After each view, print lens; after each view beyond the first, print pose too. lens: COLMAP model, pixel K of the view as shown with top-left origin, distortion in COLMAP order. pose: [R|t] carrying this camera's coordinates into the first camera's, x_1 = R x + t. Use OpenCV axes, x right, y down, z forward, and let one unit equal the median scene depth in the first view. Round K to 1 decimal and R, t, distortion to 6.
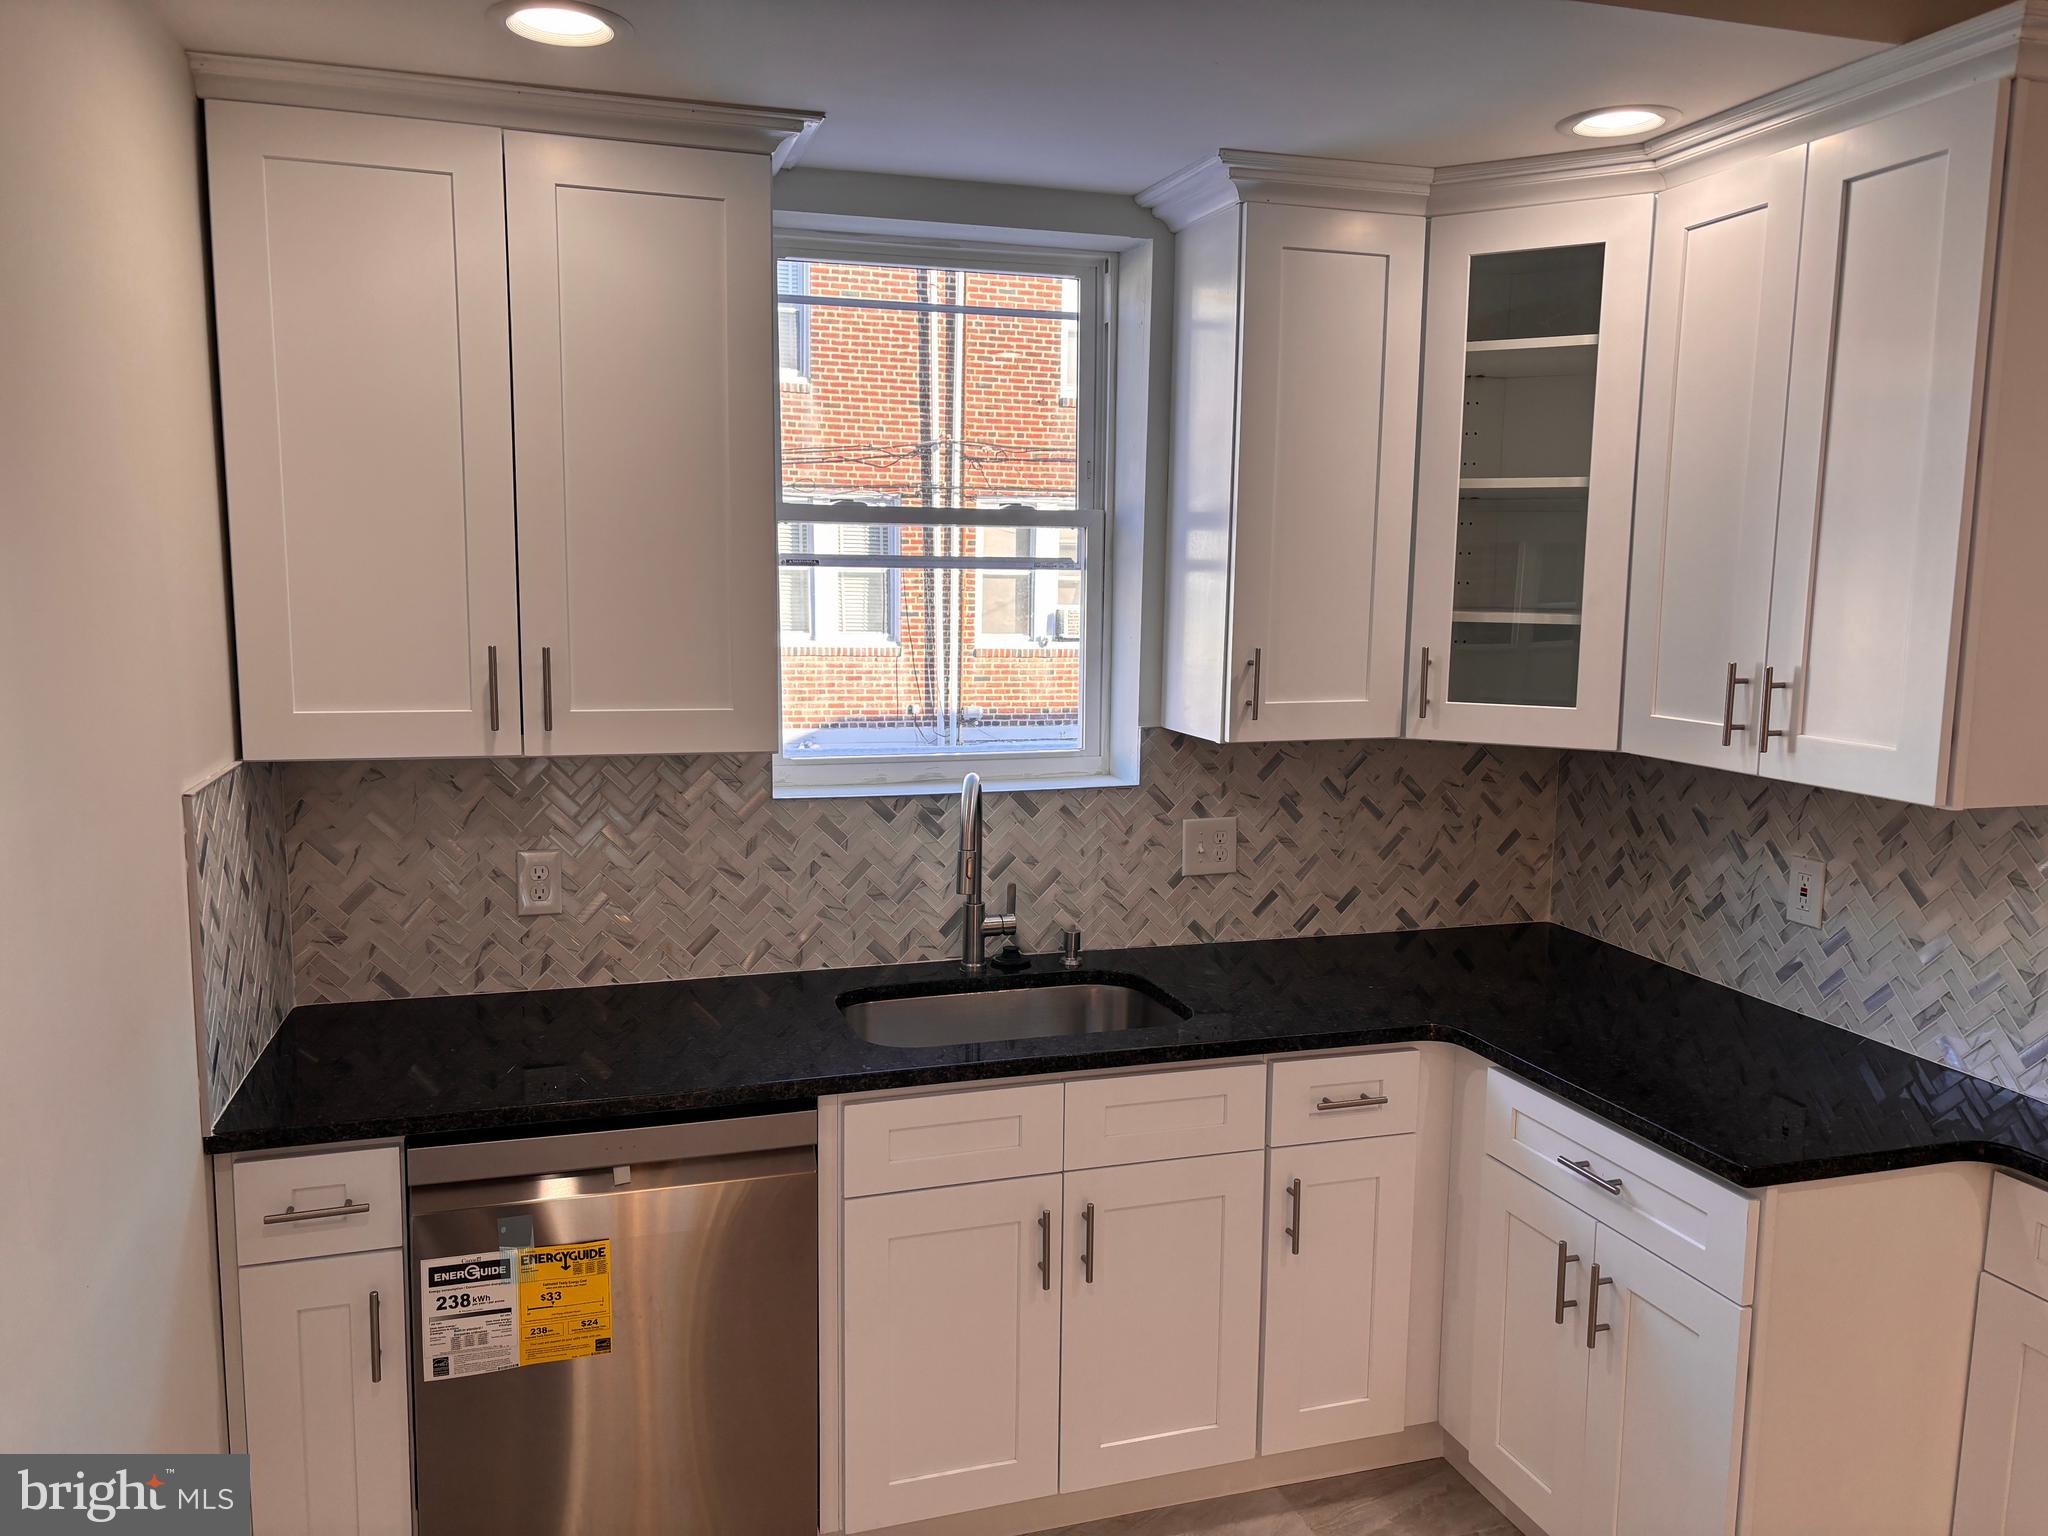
lens RADIAL K [[1540.0, 0, 1025.3], [0, 1540.0, 779.6], [0, 0, 1]] dist [0.062032, -0.066101]
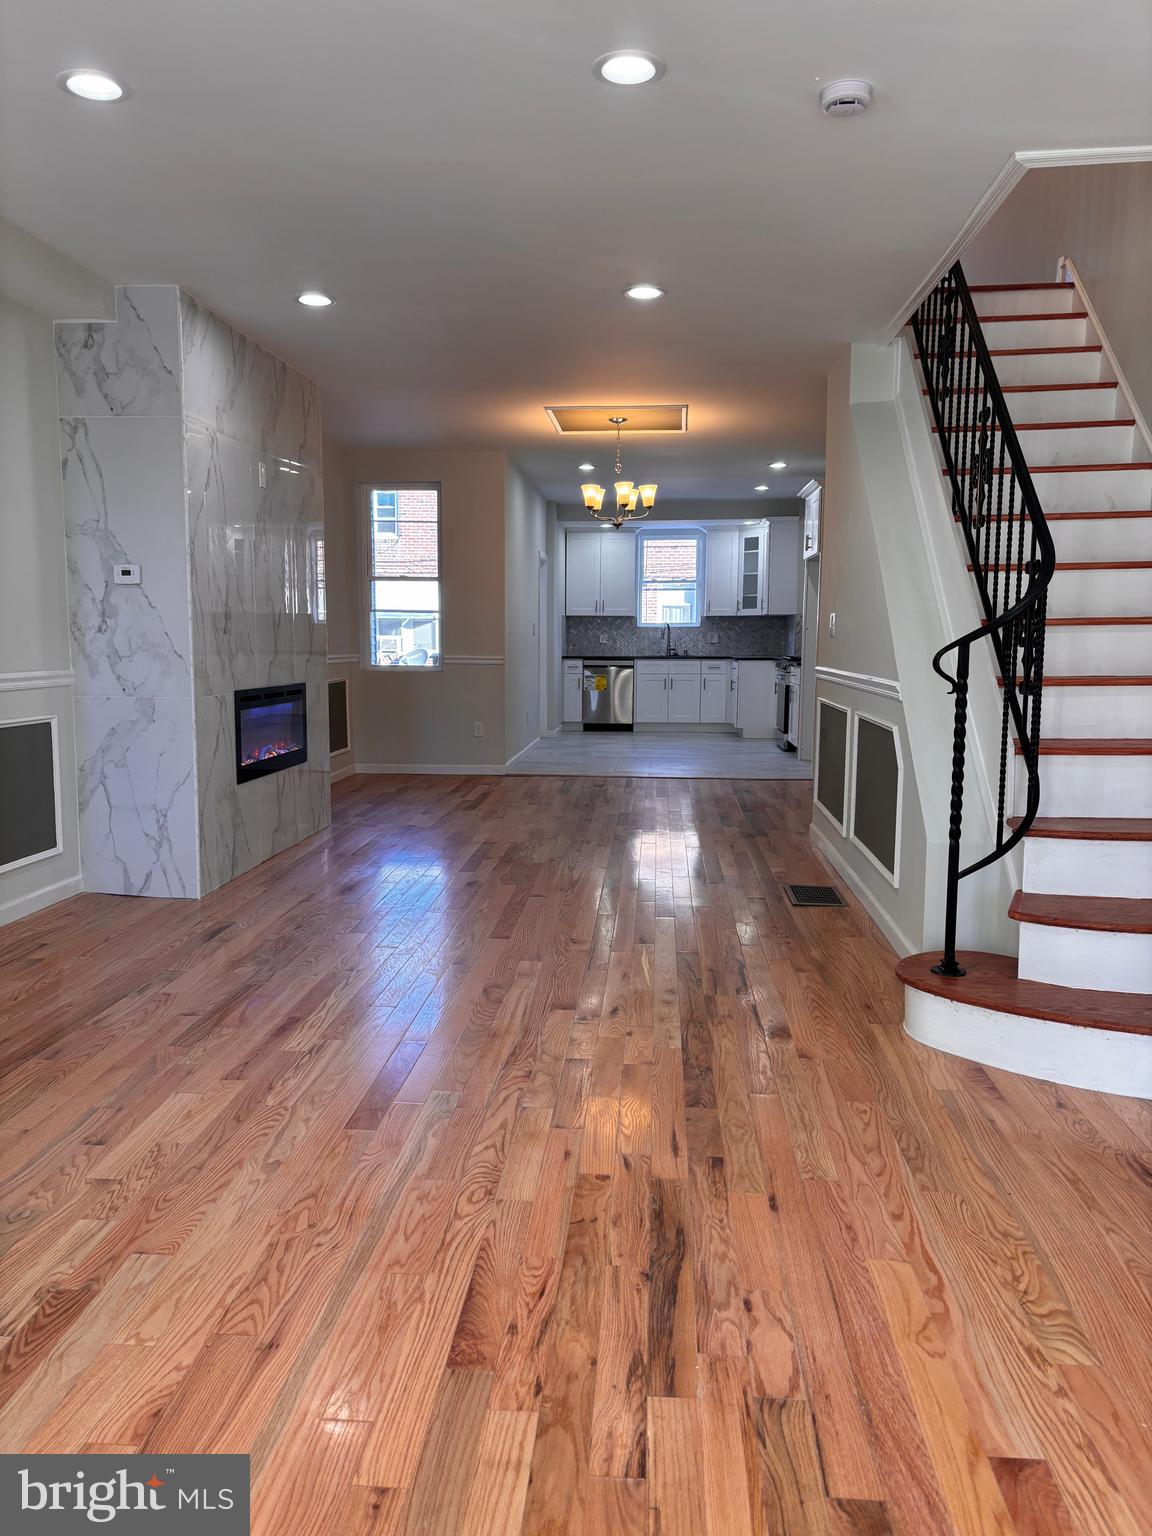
lens RADIAL K [[1155.0, 0, 564.1], [0, 1155.0, 769.9], [0, 0, 1]] dist [0.062032, -0.066101]
pose [[0.923914, 0.036681, -0.380837, 1.442710], [-0.045405, 0.998871, -0.013944, 0.707192], [0.379895, 0.030174, 0.924537, -3.627618]]
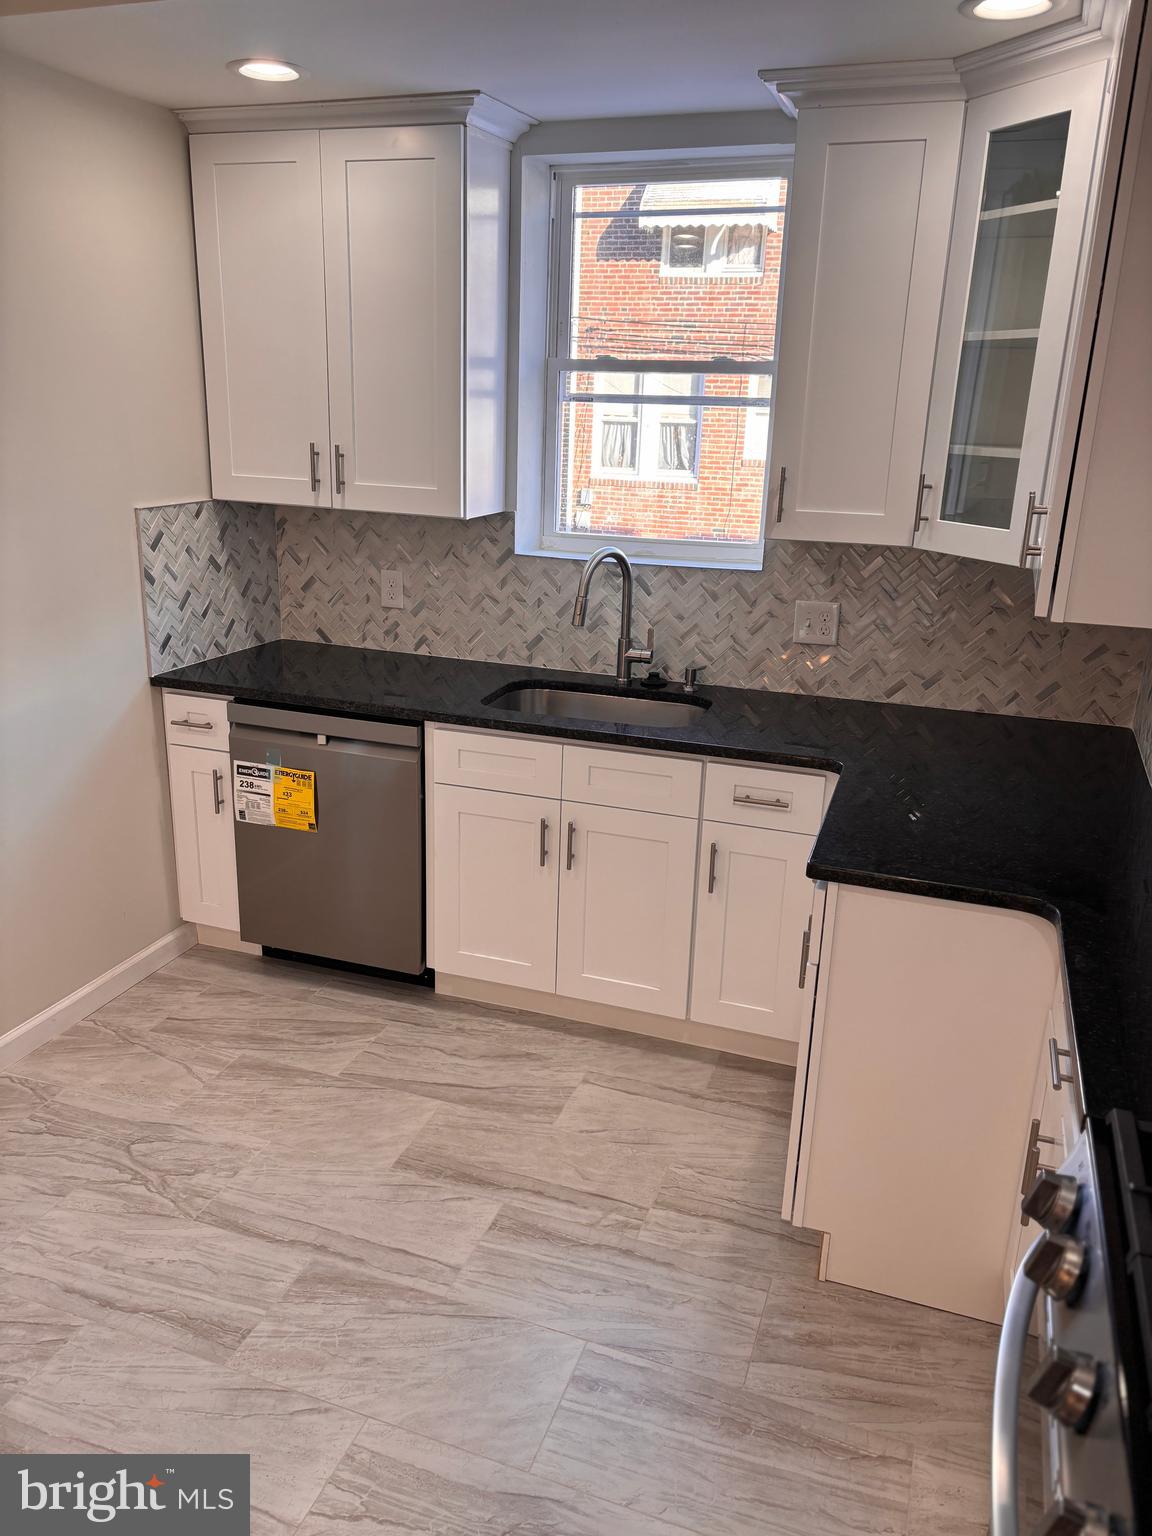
lens RADIAL K [[1155.0, 0, 564.3], [0, 1155.0, 771.0], [0, 0, 1]] dist [0.062032, -0.066101]
pose [[0.797221, 0.193201, -0.571937, 0.626368], [-0.101896, 0.976877, 0.187958, 0.001946], [0.595026, -0.091566, 0.798474, 0.054753]]
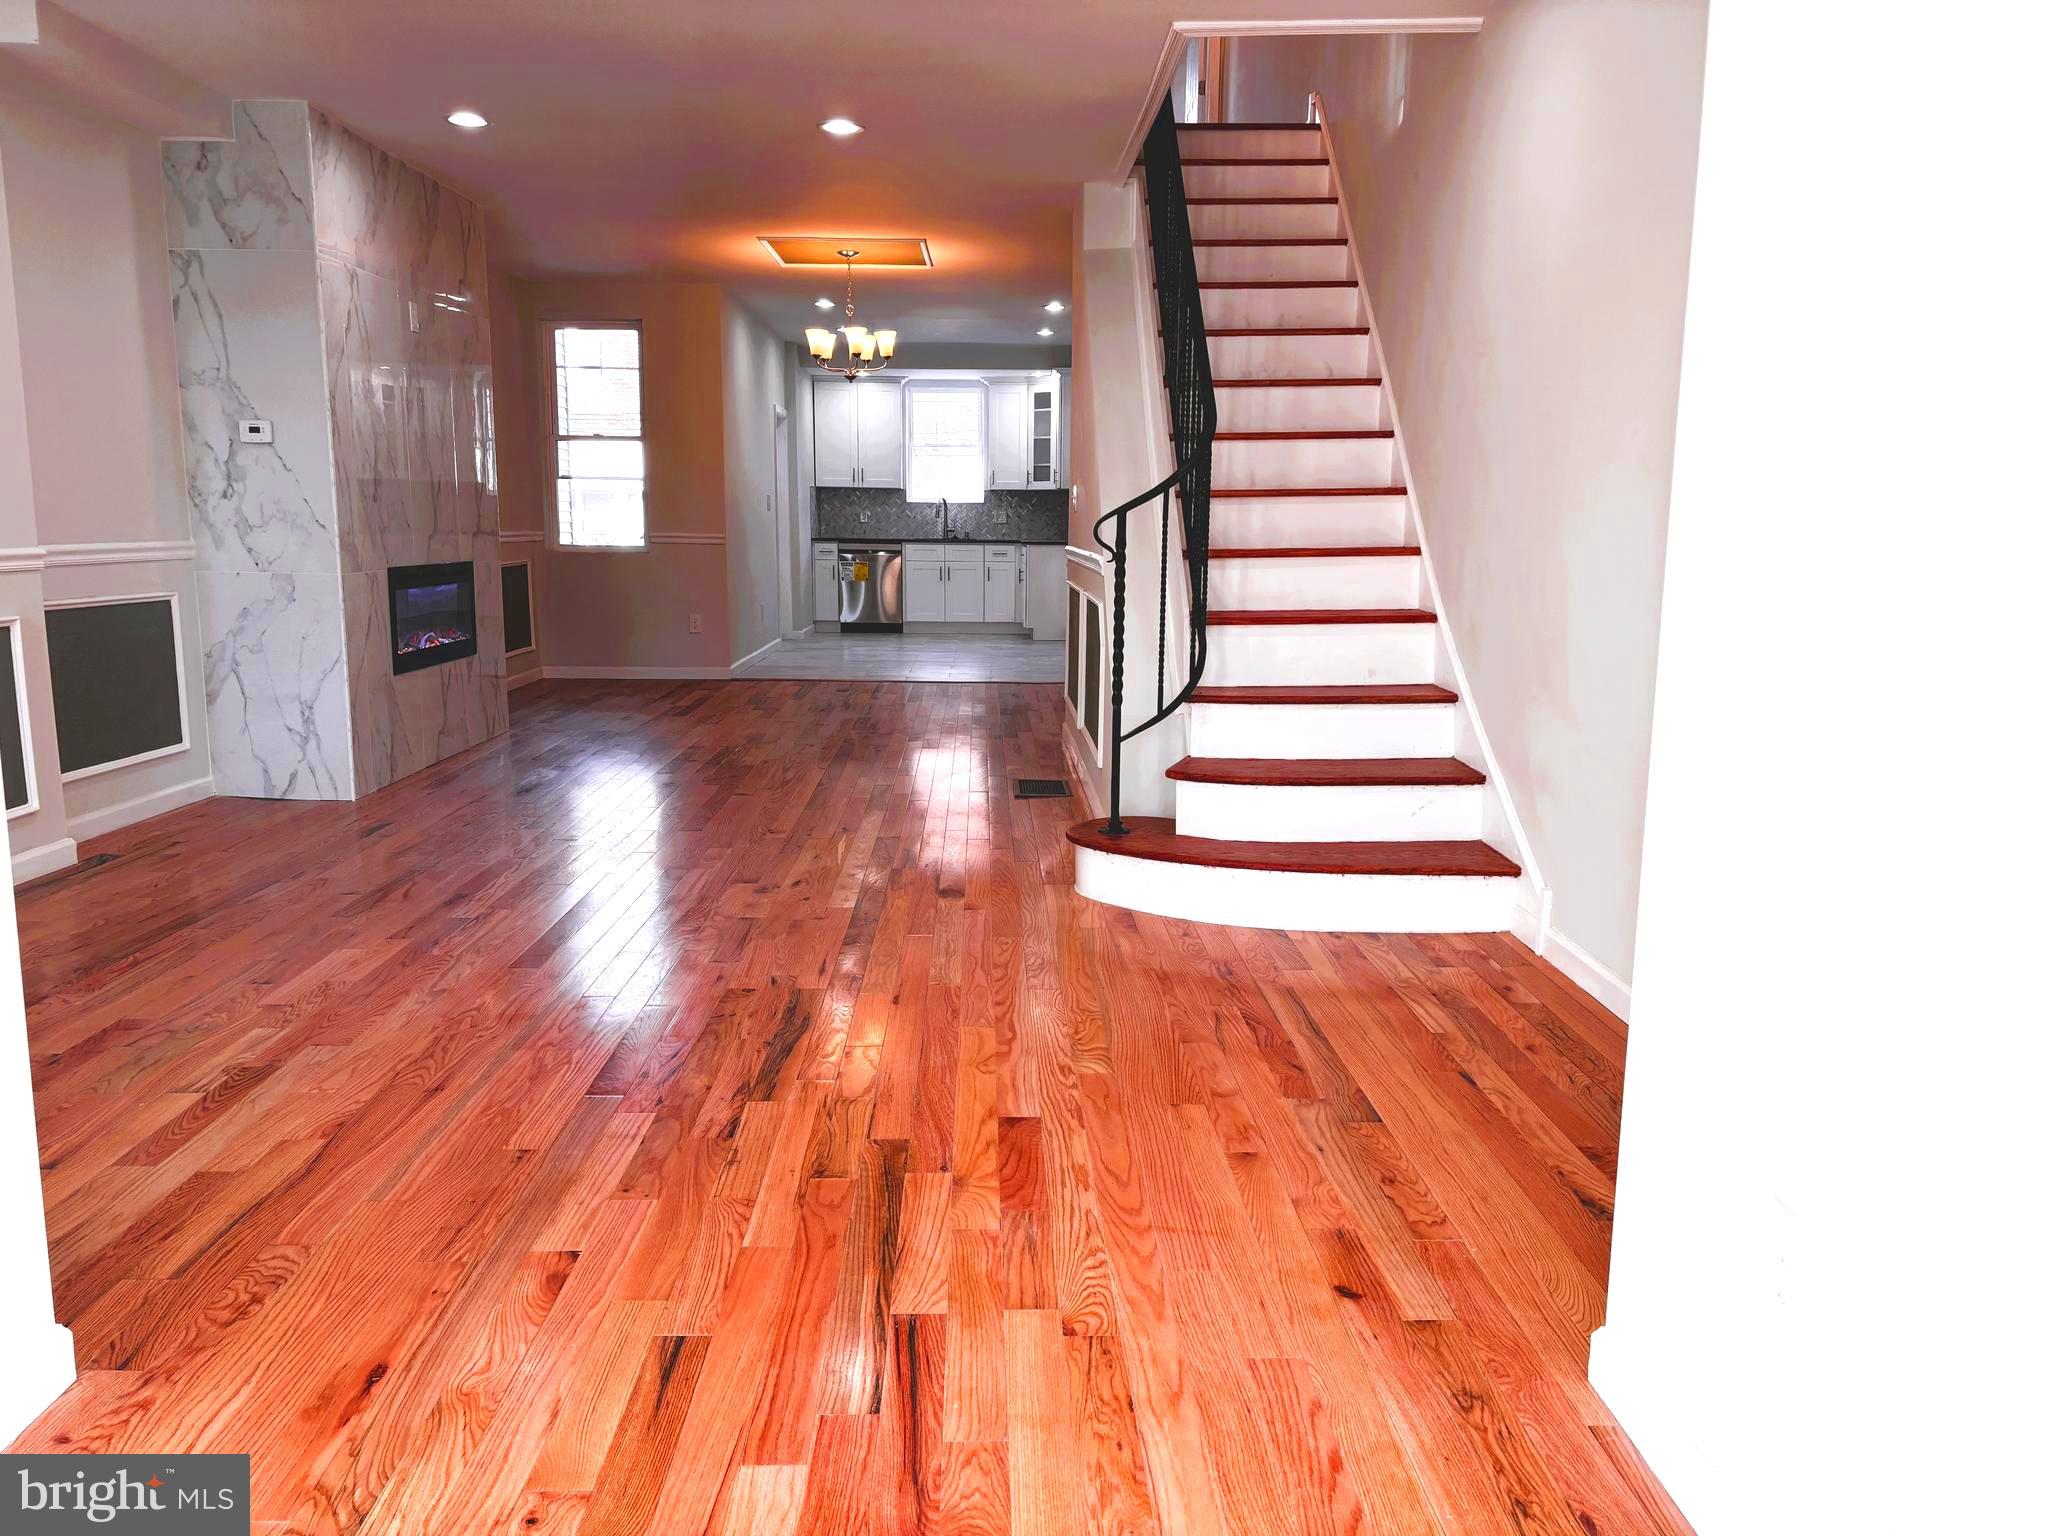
lens RADIAL K [[1540.0, 0, 1020.8], [0, 1540.0, 778.2], [0, 0, 1]] dist [0.062032, -0.066101]
pose [[0.959851, 0.042818, -0.277222, 1.719171], [-0.035034, 0.998842, 0.032974, 0.773054], [0.278313, -0.021938, 0.960240, -3.974211]]
